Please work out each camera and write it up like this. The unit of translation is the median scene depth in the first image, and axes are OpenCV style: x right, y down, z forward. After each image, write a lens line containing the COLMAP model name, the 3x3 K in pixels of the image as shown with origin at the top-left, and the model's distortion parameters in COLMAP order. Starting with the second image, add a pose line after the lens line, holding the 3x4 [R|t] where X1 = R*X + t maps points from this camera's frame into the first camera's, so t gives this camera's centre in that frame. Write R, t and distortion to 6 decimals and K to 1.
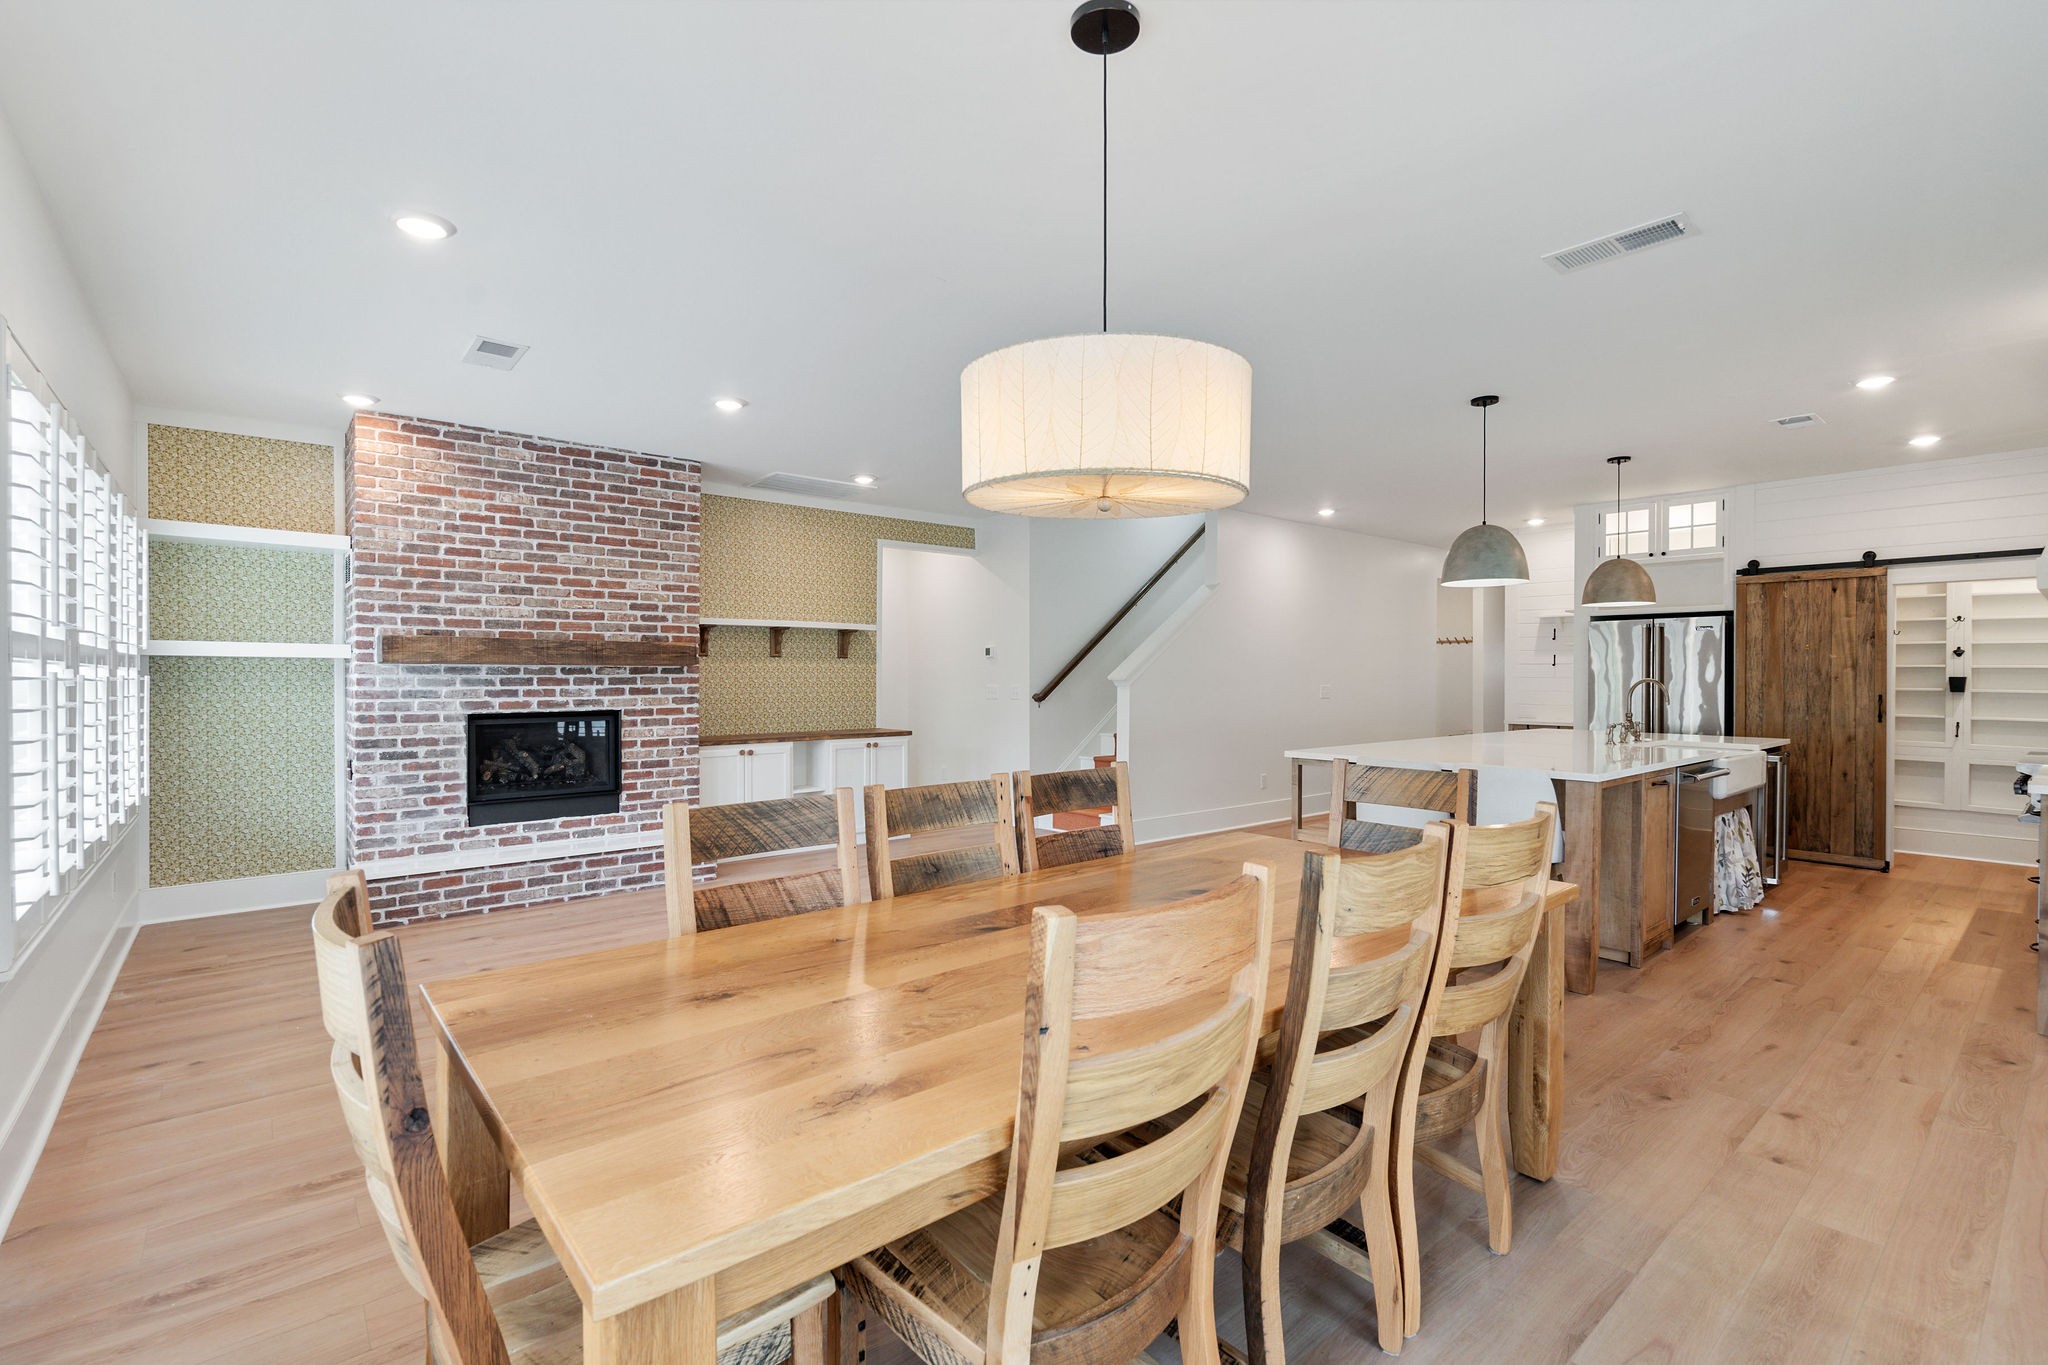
lens RADIAL K [[939.6, 0, 1022.1], [0, 939.6, 684.1], [0, 0, 1]] dist [0.005856, -0.000599]
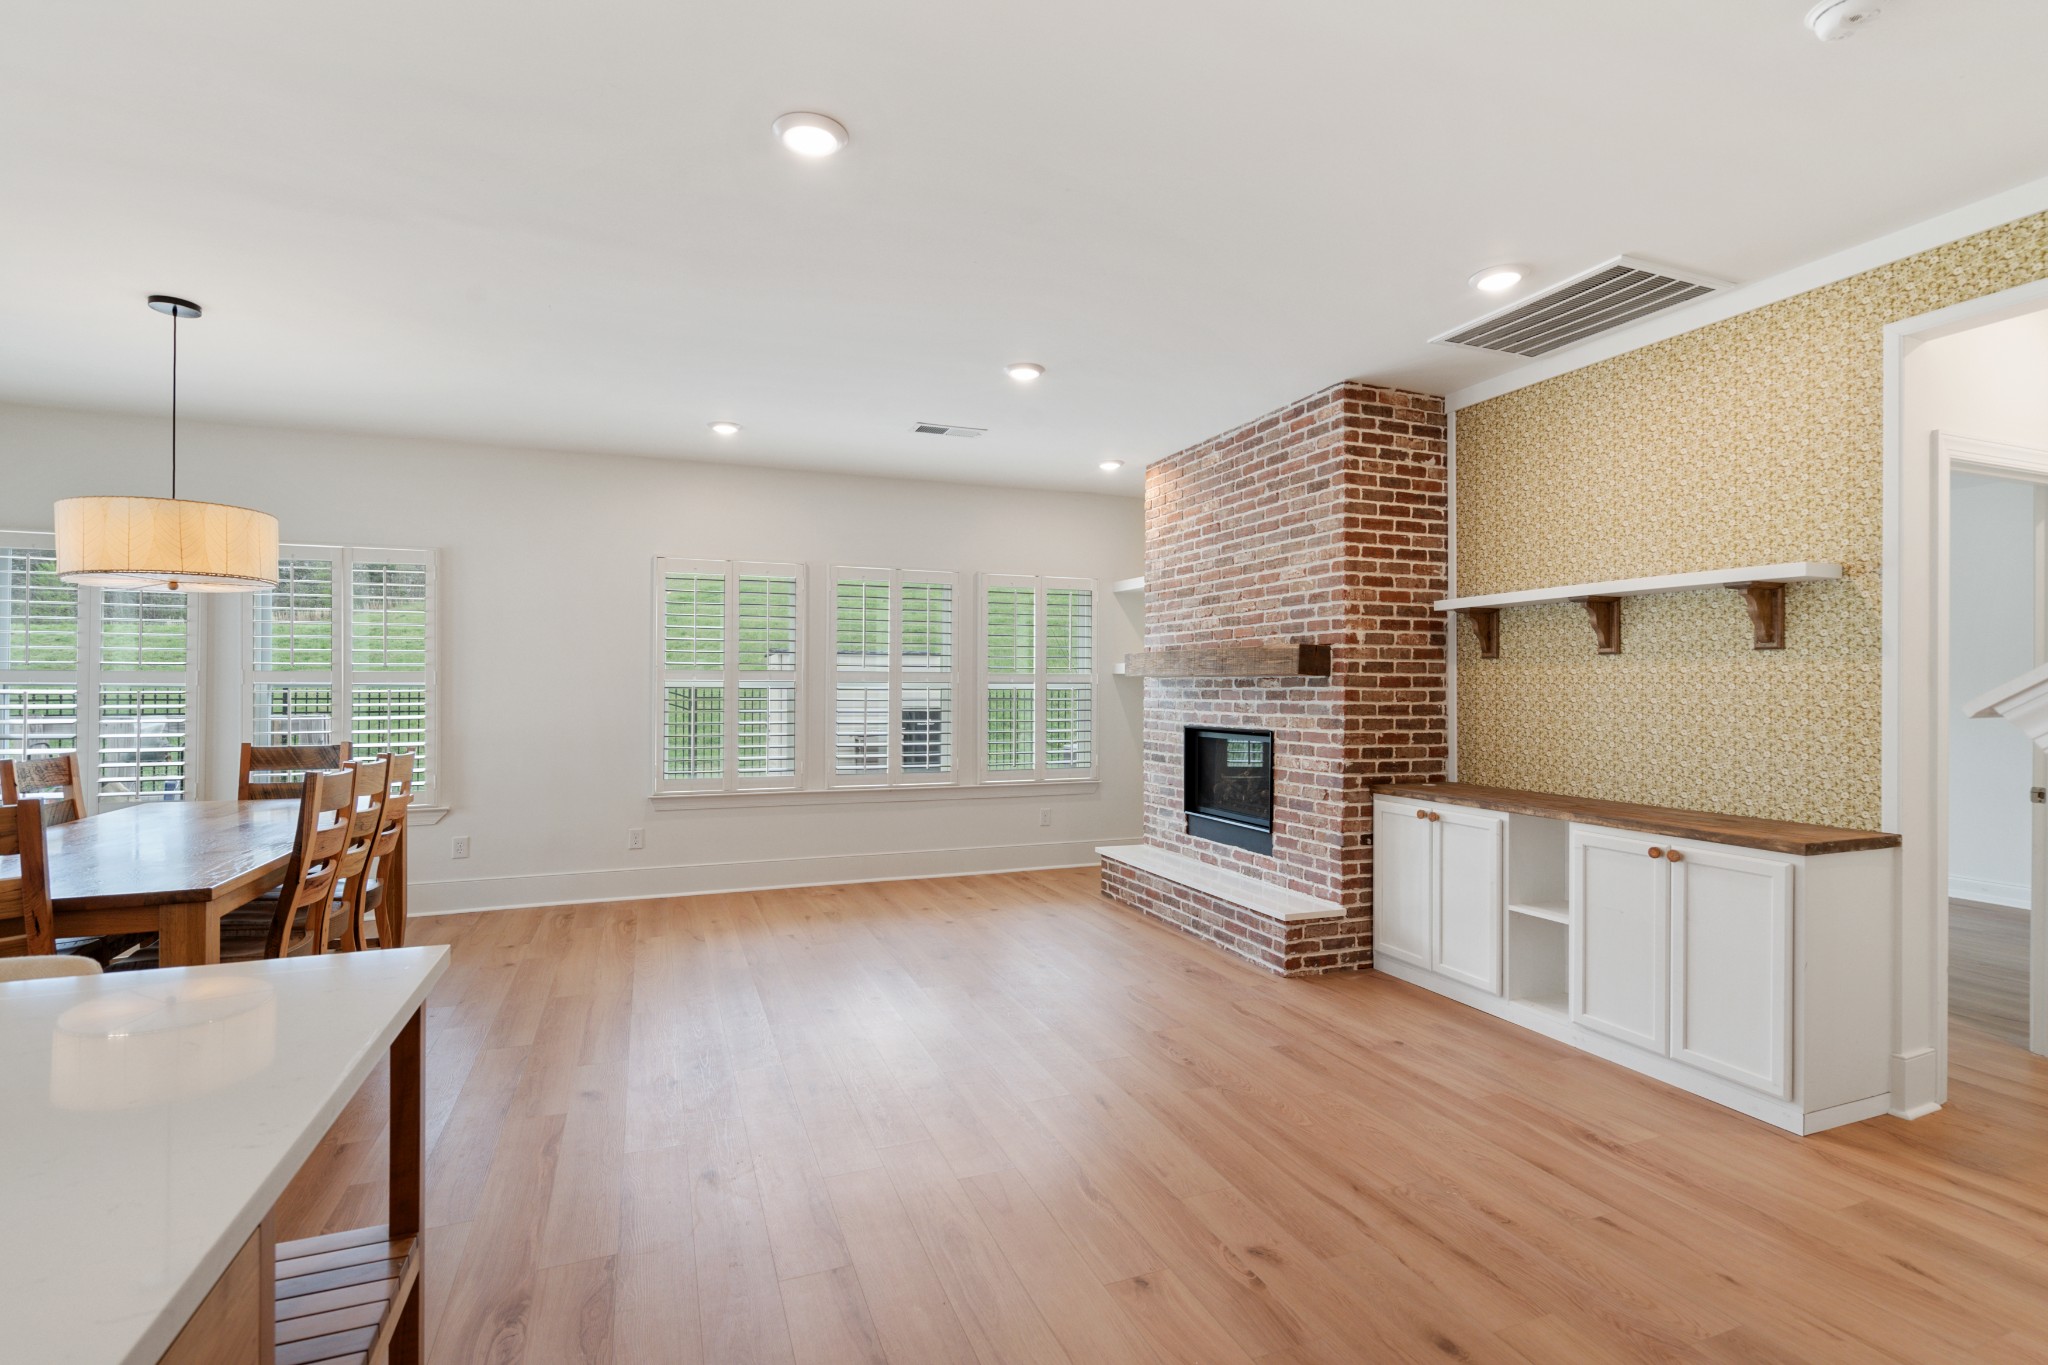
lens RADIAL K [[939.6, 0, 1007.4], [0, 939.6, 680.5], [0, 0, 1]] dist [0.005856, -0.000599]
pose [[-0.327075, -0.004760, -0.944987, 0.412194], [-0.009041, 0.999957, -0.001908, -0.012348], [0.944955, 0.007920, -0.327104, 1.039600]]
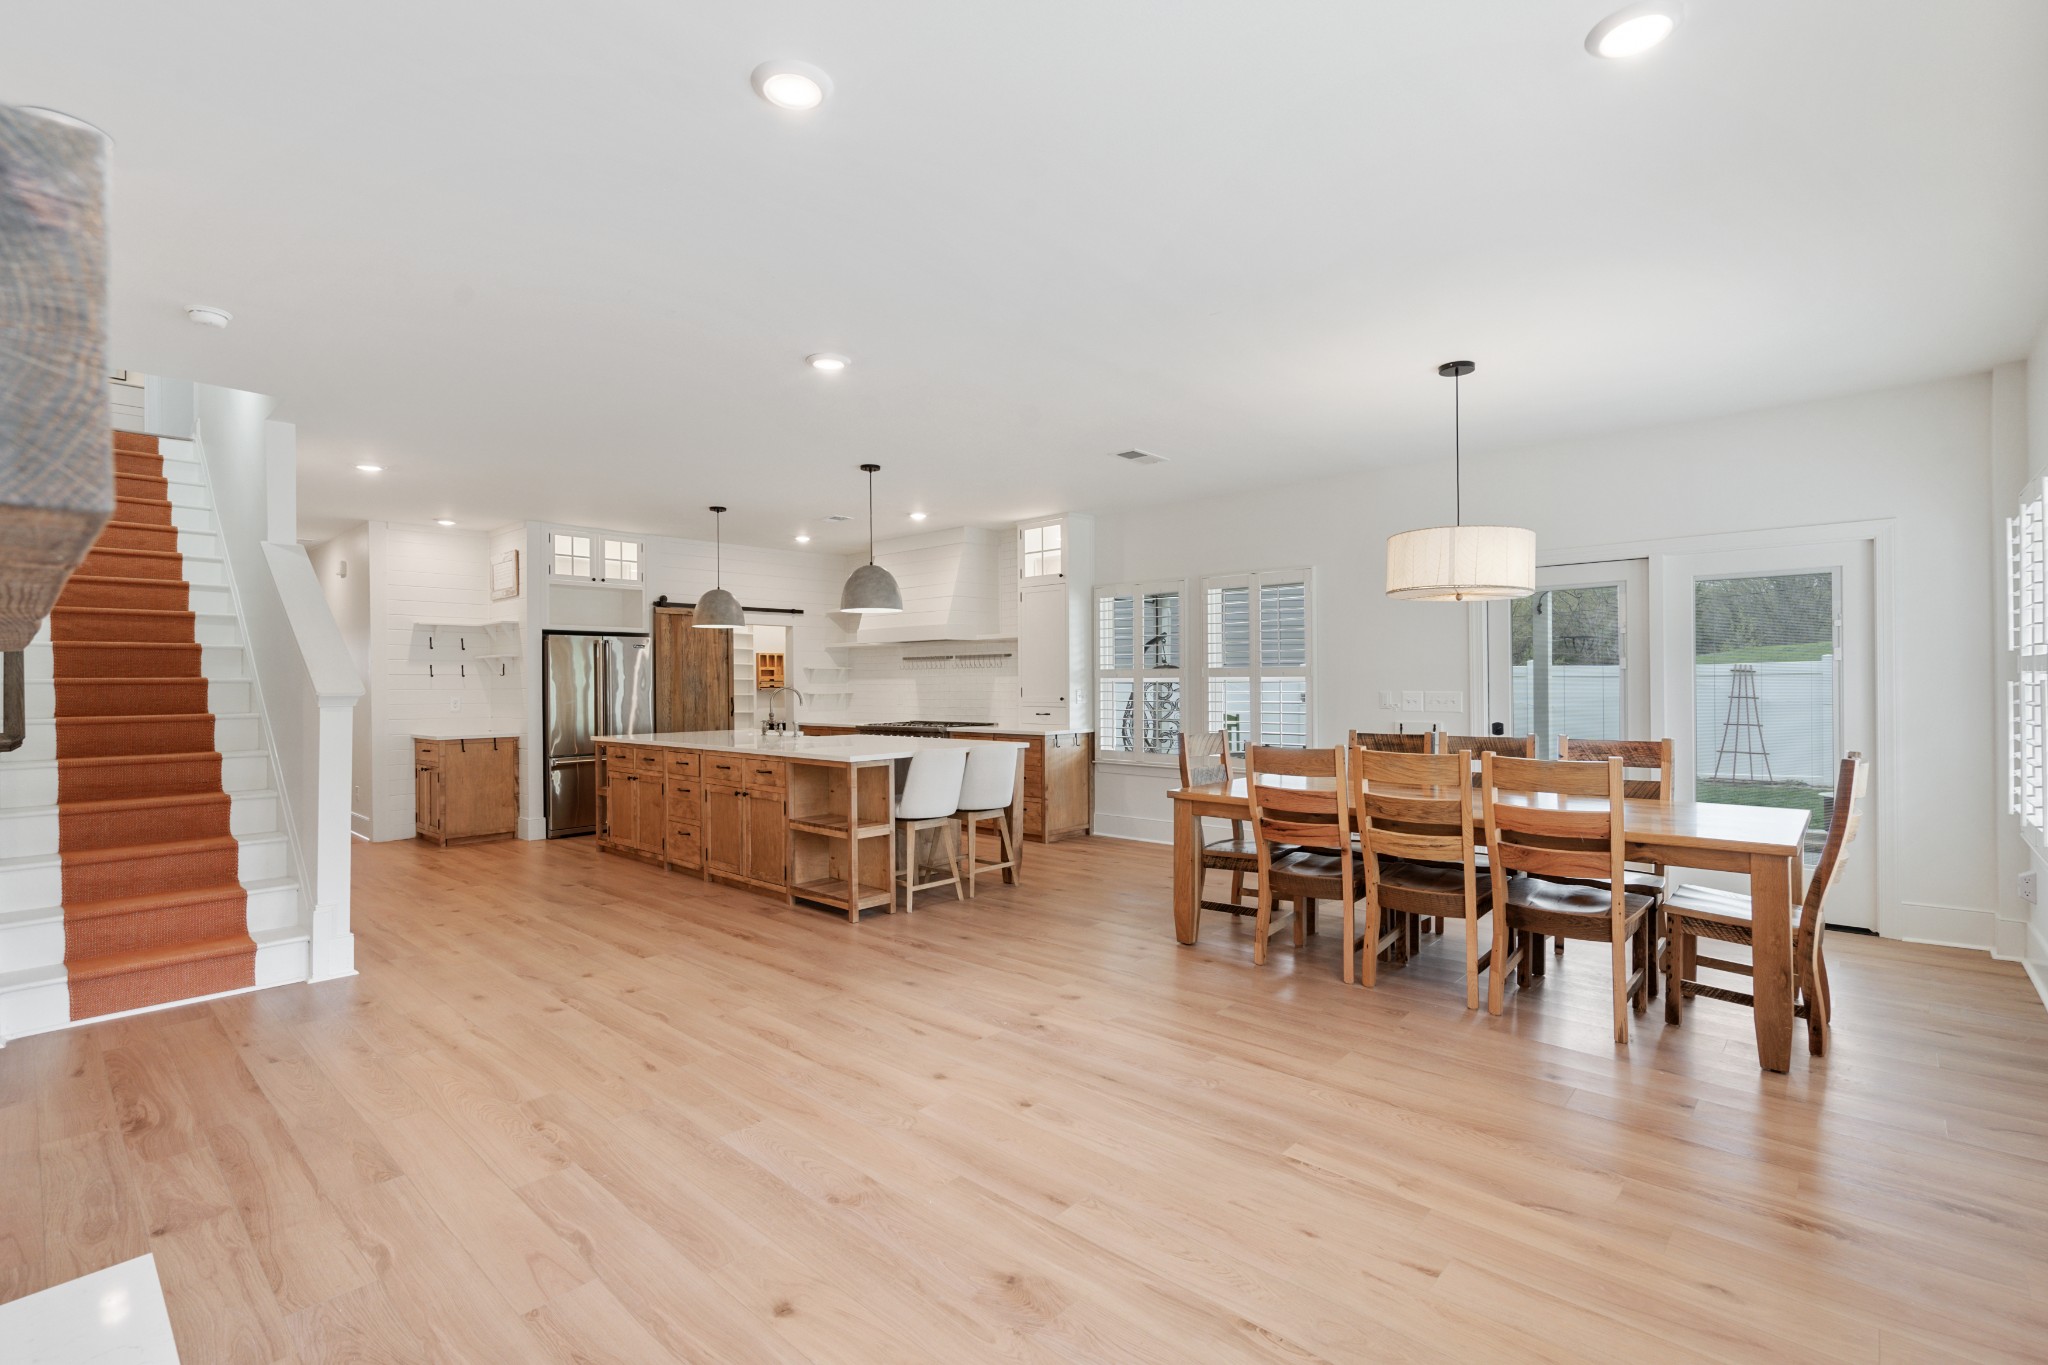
lens RADIAL K [[939.6, 0, 1013.8], [0, 939.6, 682.8], [0, 0, 1]] dist [0.005856, -0.000599]
pose [[-0.125897, -0.000356, 0.992043, -0.638488], [0.014997, 0.999885, 0.002262, -0.008779], [-0.991930, 0.015162, -0.125877, 0.783369]]
